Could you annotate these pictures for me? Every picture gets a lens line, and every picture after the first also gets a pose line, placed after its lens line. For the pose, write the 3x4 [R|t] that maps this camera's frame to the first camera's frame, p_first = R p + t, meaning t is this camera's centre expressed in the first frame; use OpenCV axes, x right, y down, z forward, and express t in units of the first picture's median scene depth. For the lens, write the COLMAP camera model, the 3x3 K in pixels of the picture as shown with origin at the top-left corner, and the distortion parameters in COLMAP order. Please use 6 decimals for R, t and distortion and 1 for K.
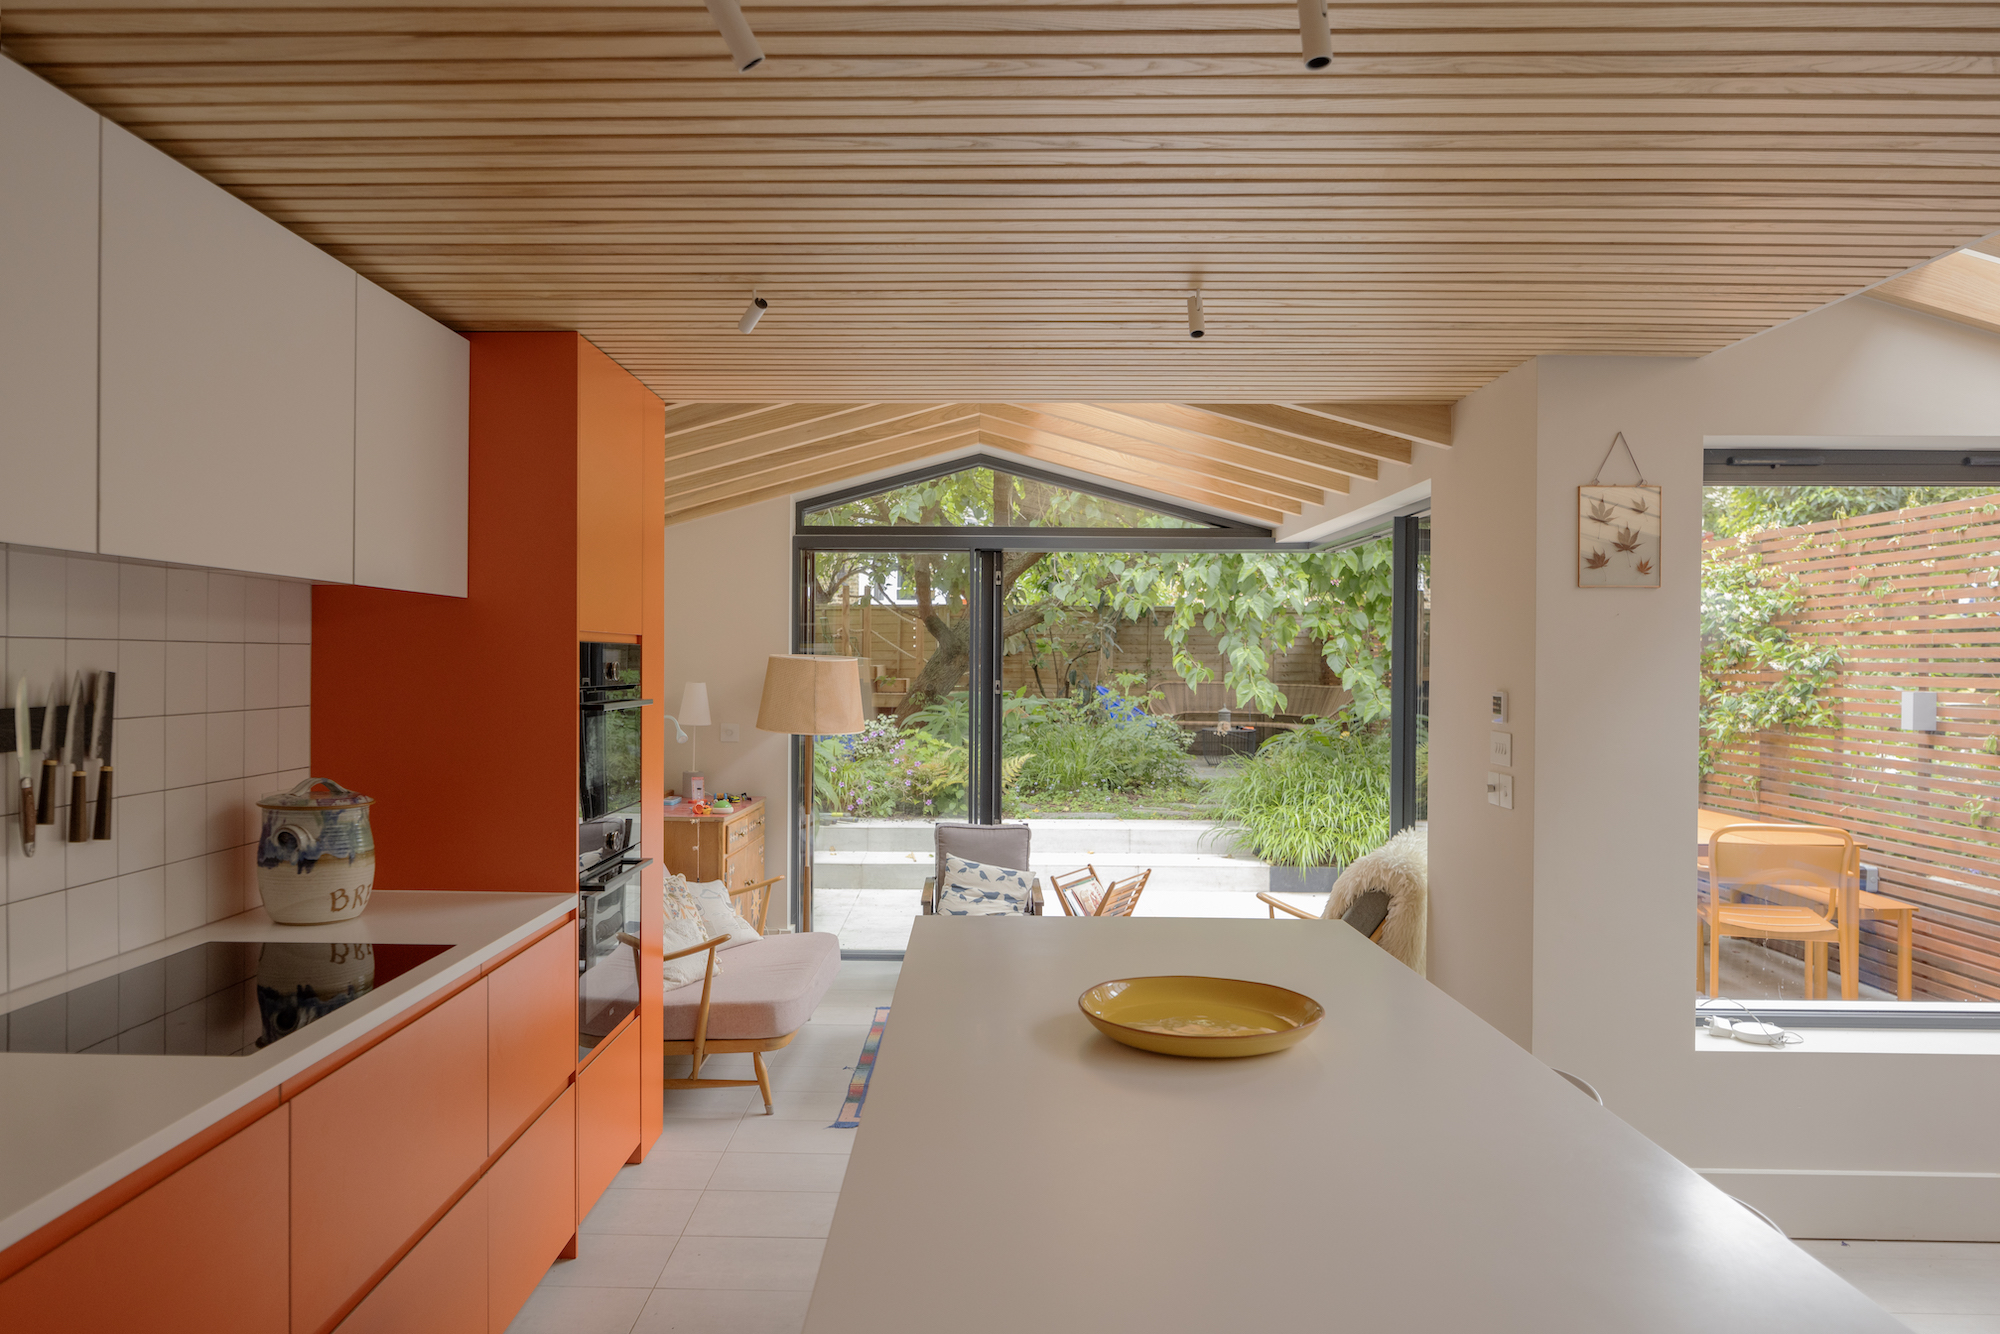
lens RADIAL K [[1405.2, 0, 1000.0], [0, 1405.2, 667.0], [0, 0, 1]] dist [-0.032954, -0.001989]
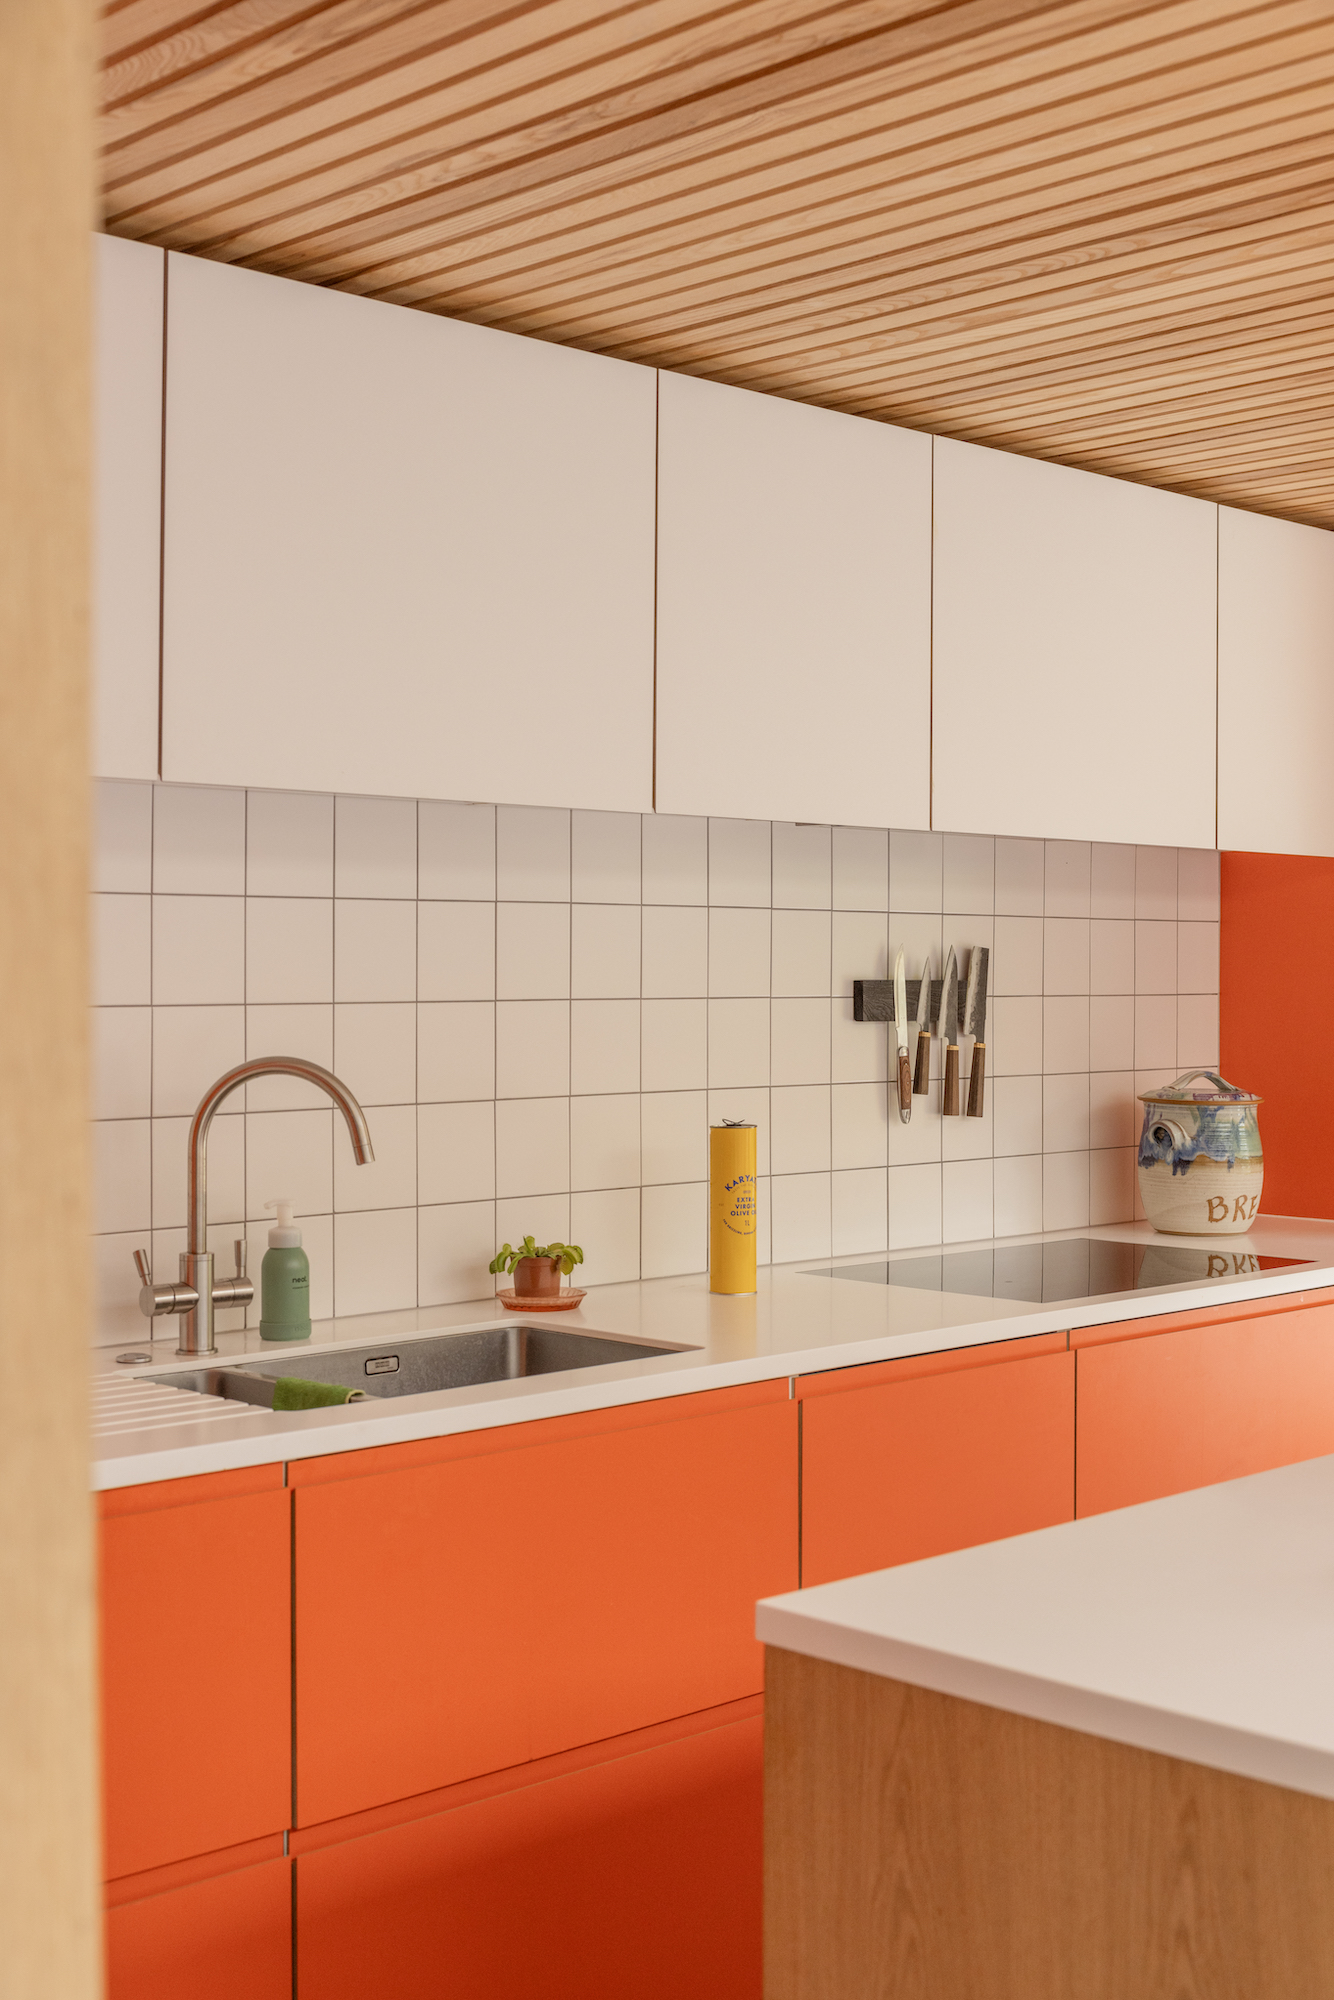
lens RADIAL K [[2452.8, 0, 667.0], [0, 2452.8, 1000.0], [0, 0, 1]] dist [-0.010046, -0.009123]
pose [[0.707623, 0.007322, -0.706552, 0.430787], [-0.002853, 0.999968, 0.007505, 0.028134], [0.706585, -0.003295, 0.707621, -0.393999]]
